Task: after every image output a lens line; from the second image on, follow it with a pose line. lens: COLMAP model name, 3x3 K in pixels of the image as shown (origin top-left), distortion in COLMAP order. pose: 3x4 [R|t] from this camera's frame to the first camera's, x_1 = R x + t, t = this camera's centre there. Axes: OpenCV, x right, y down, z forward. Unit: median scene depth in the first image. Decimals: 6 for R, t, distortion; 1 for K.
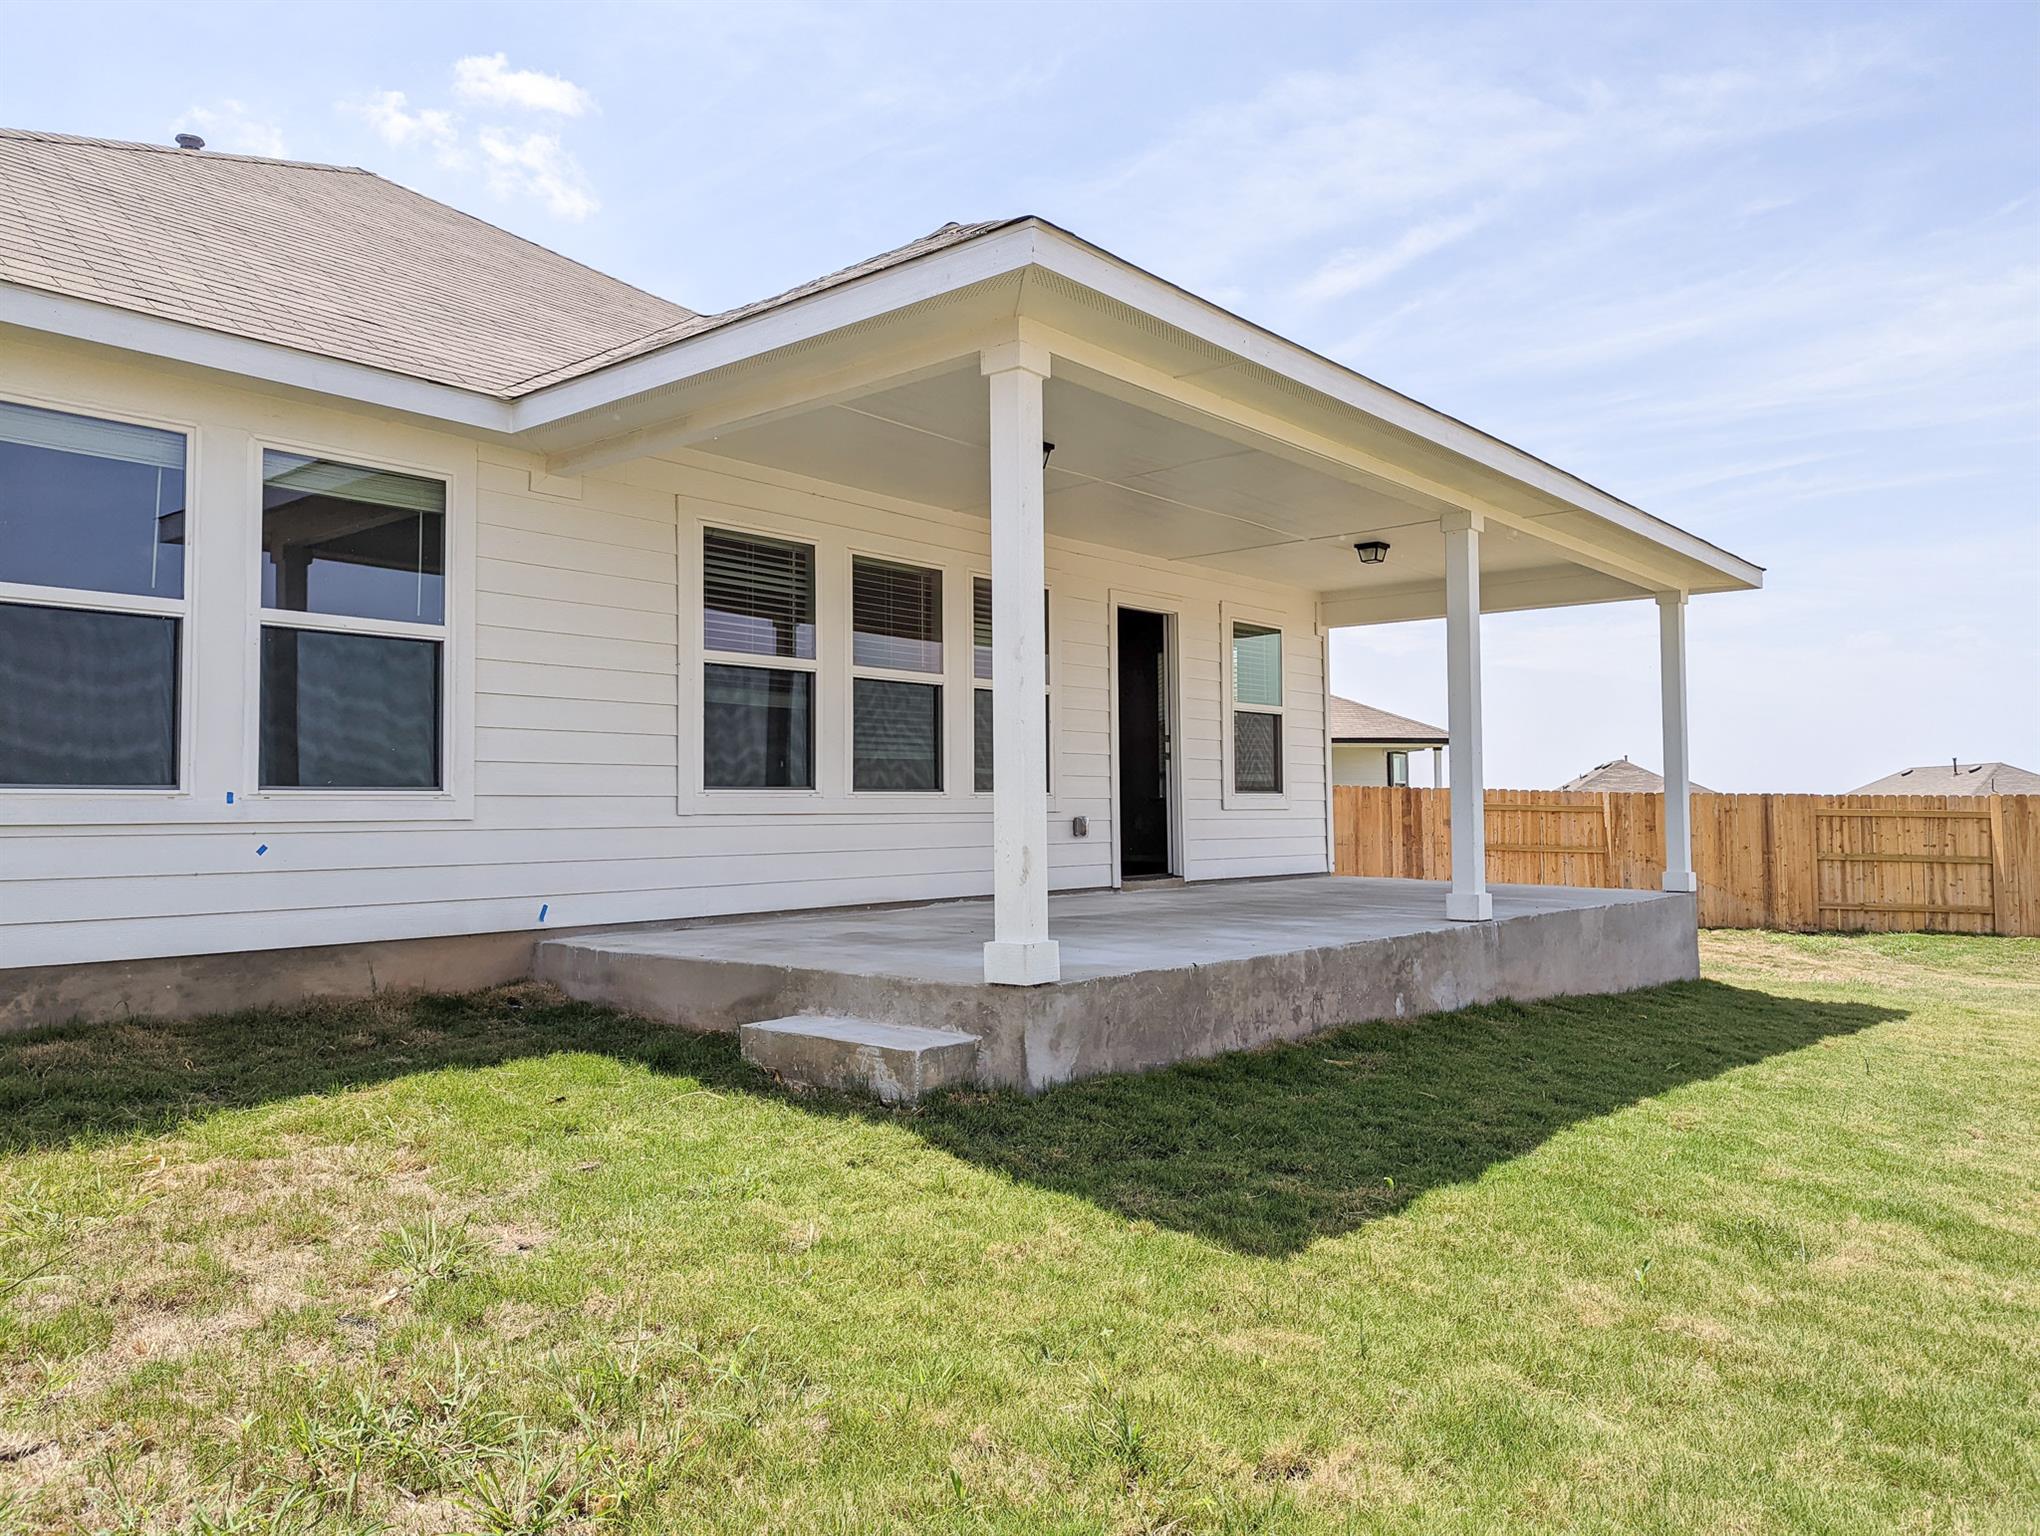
lens RADIAL K [[1445.6, 0, 1012.2], [0, 1445.6, 760.2], [0, 0, 1]] dist [0.012076, 0.003270]
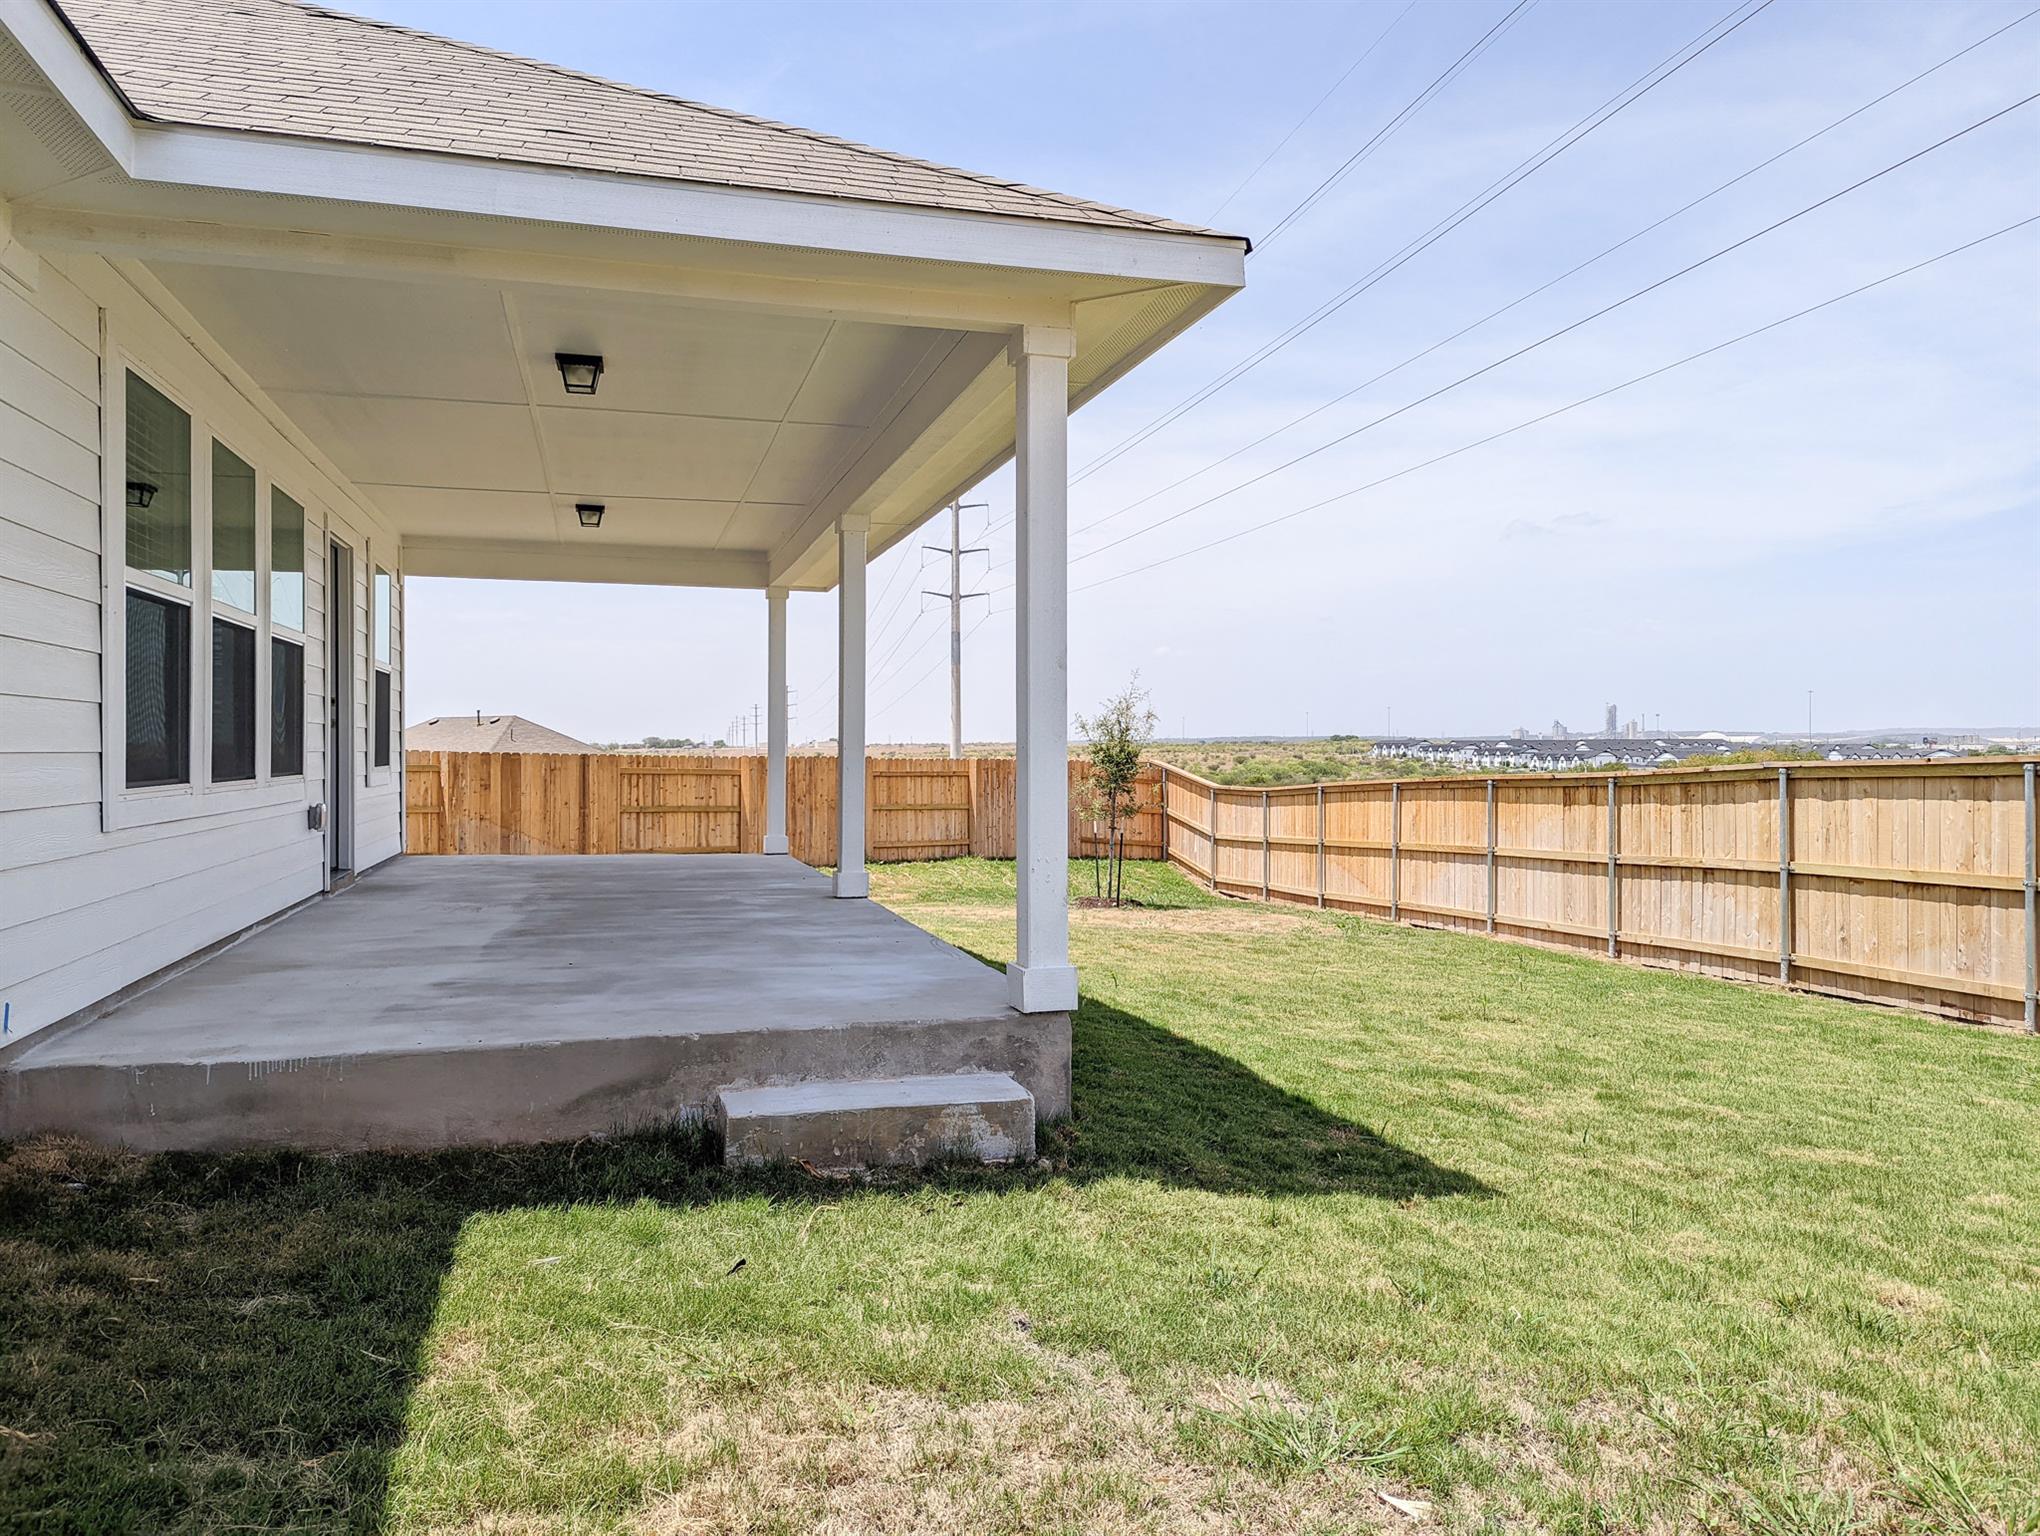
lens RADIAL K [[1445.6, 0, 1011.2], [0, 1445.6, 765.8], [0, 0, 1]] dist [0.012076, 0.003270]
pose [[0.565751, -0.005429, 0.824558, -0.200770], [-0.030646, 0.999149, 0.027606, -0.007891], [-0.824006, -0.040887, 0.565104, 0.123311]]
